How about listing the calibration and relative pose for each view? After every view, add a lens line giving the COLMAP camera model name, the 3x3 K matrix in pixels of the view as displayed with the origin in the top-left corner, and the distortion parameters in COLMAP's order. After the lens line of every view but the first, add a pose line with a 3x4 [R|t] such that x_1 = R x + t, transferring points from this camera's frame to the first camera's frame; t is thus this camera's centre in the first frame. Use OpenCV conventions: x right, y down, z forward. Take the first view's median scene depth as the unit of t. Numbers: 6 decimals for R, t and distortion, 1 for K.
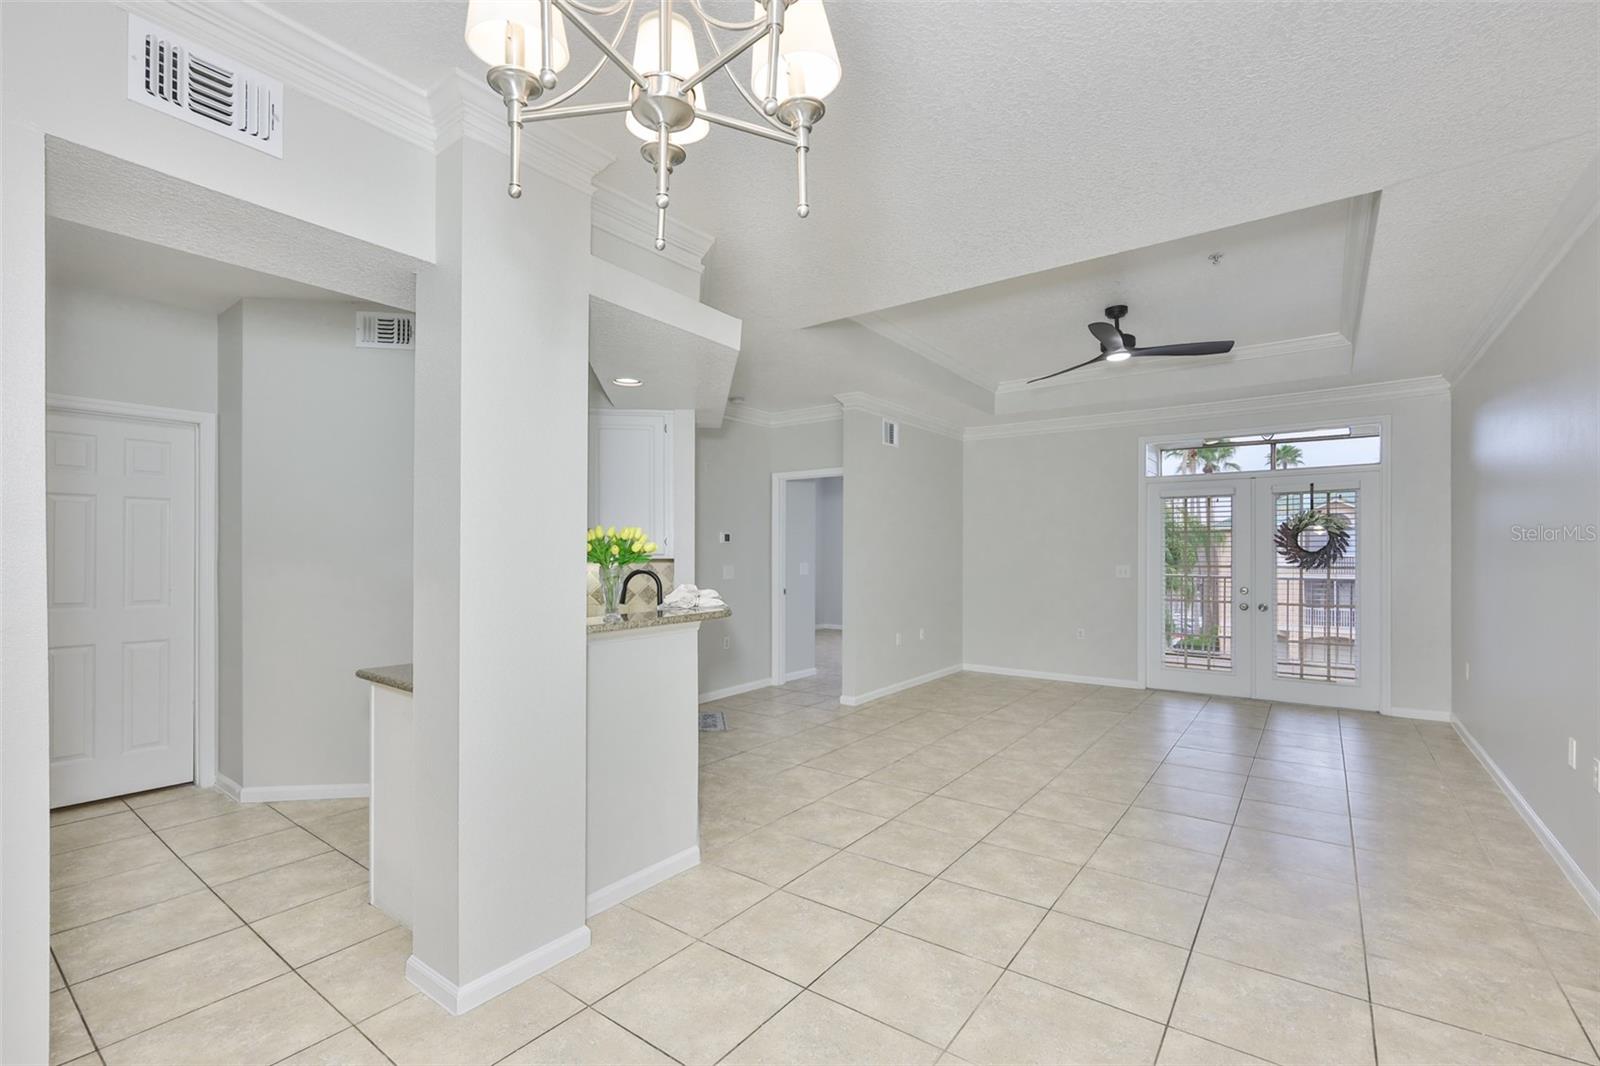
lens RADIAL K [[690.2, 0, 782.3], [0, 690.2, 538.5], [0, 0, 1]] dist [-0.003481, 0.000231]
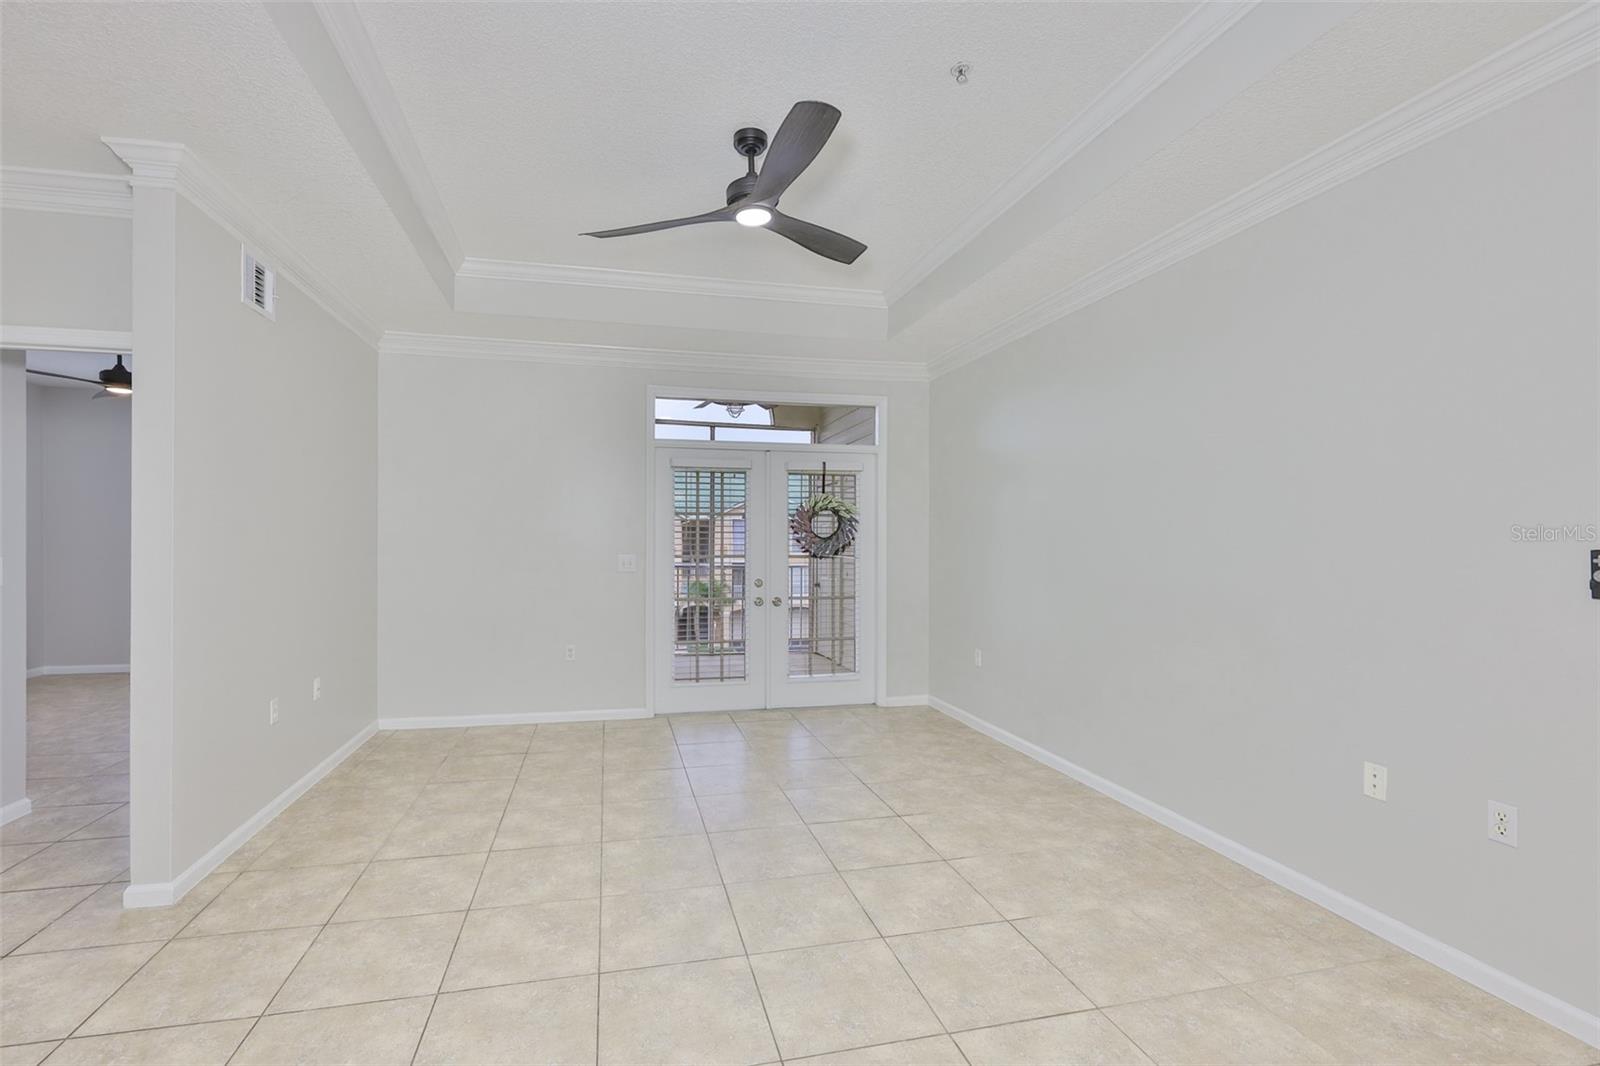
lens RADIAL K [[697.7, 0, 761.3], [0, 697.7, 542.4], [0, 0, 1]] dist [-0.005352, -0.001151]
pose [[0.642392, 0.002051, 0.766374, 0.015057], [-0.022406, 0.999619, 0.016105, 0.013499], [-0.766049, -0.027517, 0.642193, 0.533671]]
